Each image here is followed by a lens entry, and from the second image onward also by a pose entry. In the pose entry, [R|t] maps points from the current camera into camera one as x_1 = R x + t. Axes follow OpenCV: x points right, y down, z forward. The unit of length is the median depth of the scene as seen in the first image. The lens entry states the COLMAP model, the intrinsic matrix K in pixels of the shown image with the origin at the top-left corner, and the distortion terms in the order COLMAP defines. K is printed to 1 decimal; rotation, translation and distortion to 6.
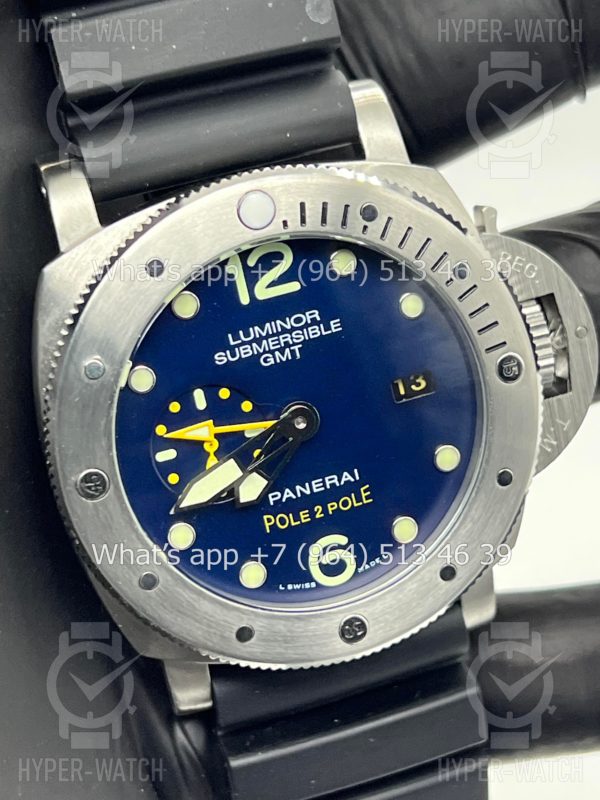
lens RADIAL K [[1916.8, 0, 300.0], [0, 1916.8, 400.0], [0, 0, 1]] dist [0.438914, -5.606271]
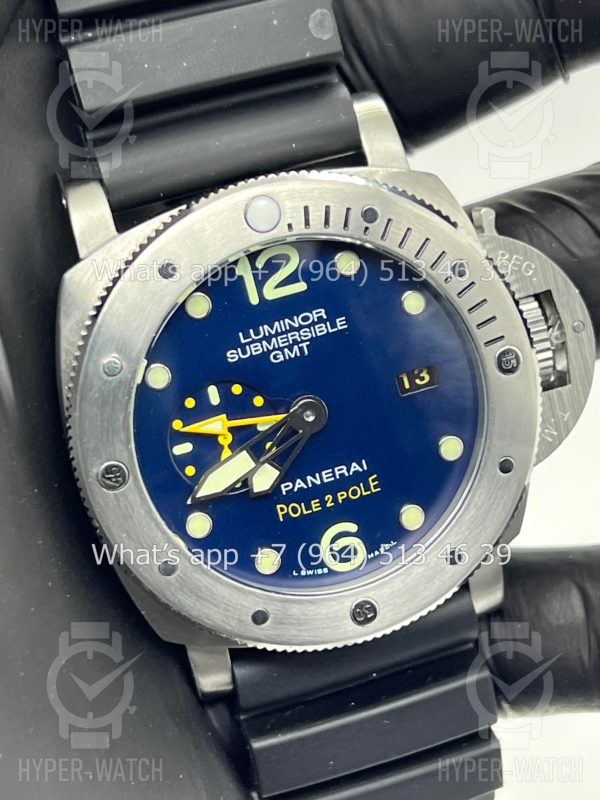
lens RADIAL K [[1916.8, 0, 300.0], [0, 1916.8, 400.0], [0, 0, 1]] dist [0.438914, -5.606271]
pose [[0.999312, -0.018634, -0.032070, 0.029044], [0.017879, 0.999560, -0.023663, 0.028095], [0.032496, 0.023074, 0.999205, -0.054030]]
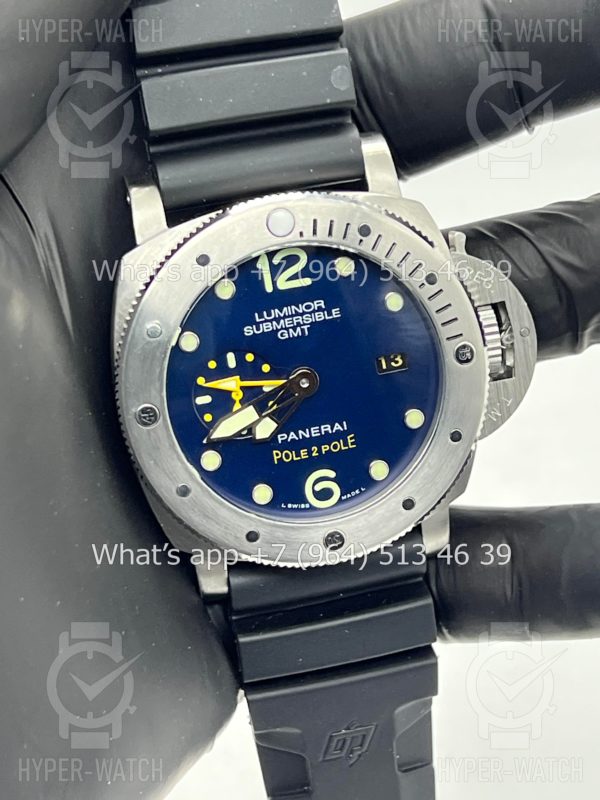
lens RADIAL K [[1916.8, 0, 300.0], [0, 1916.8, 400.0], [0, 0, 1]] dist [0.438914, -5.606271]
pose [[0.995884, 0.069129, -0.058612, 0.076771], [-0.070440, 0.997303, -0.020600, 0.051772], [0.057030, 0.024644, 0.998068, -0.342588]]
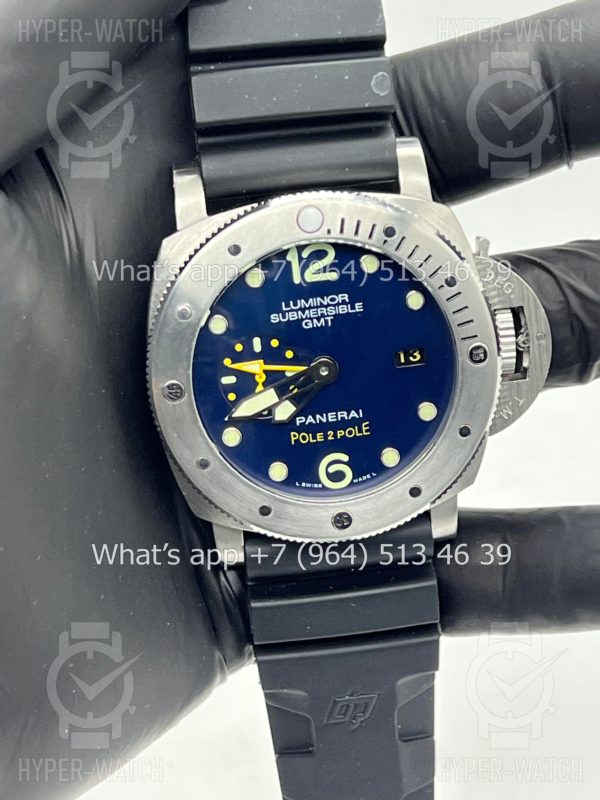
lens RADIAL K [[1916.8, 0, 300.0], [0, 1916.8, 400.0], [0, 0, 1]] dist [0.438914, -5.606271]
pose [[0.980665, 0.144902, -0.131524, 0.173576], [-0.143703, 0.989446, 0.018617, 0.009290], [0.132834, 0.000643, 0.991138, -0.417496]]
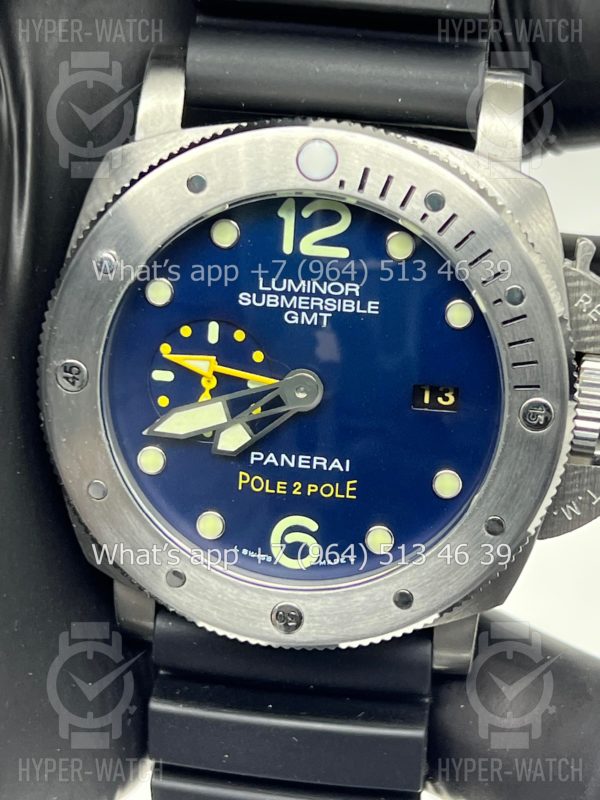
lens RADIAL K [[1916.8, 0, 300.0], [0, 1916.8, 400.0], [0, 0, 1]] dist [0.438914, -5.606271]
pose [[0.900775, 0.341513, -0.268277, 0.254238], [-0.336815, 0.939334, 0.064859, -0.045254], [0.274152, 0.031937, 0.961156, 0.092214]]
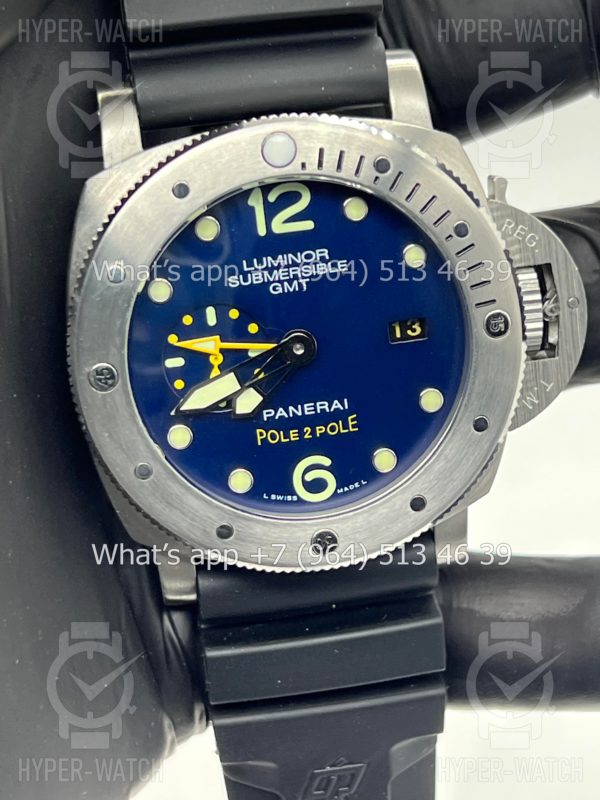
lens RADIAL K [[1916.8, 0, 300.0], [0, 1916.8, 400.0], [0, 0, 1]] dist [0.438914, -5.606271]
pose [[0.987537, 0.127891, -0.091729, 0.105909], [-0.128789, 0.991664, -0.003918, 0.045230], [0.090463, 0.015683, 0.995776, -0.097667]]
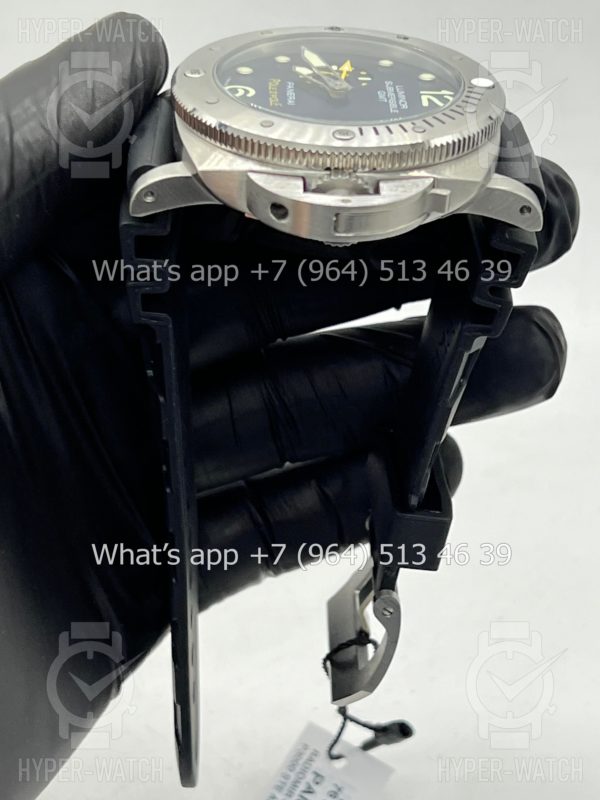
lens RADIAL K [[1916.8, 0, 300.0], [0, 1916.8, 400.0], [0, 0, 1]] dist [0.438914, -5.606271]
pose [[-0.194720, 0.250662, -0.948290, 1.512991], [-0.950461, -0.287041, 0.119292, -0.212670], [-0.242296, 0.924541, 0.294137, 0.788305]]
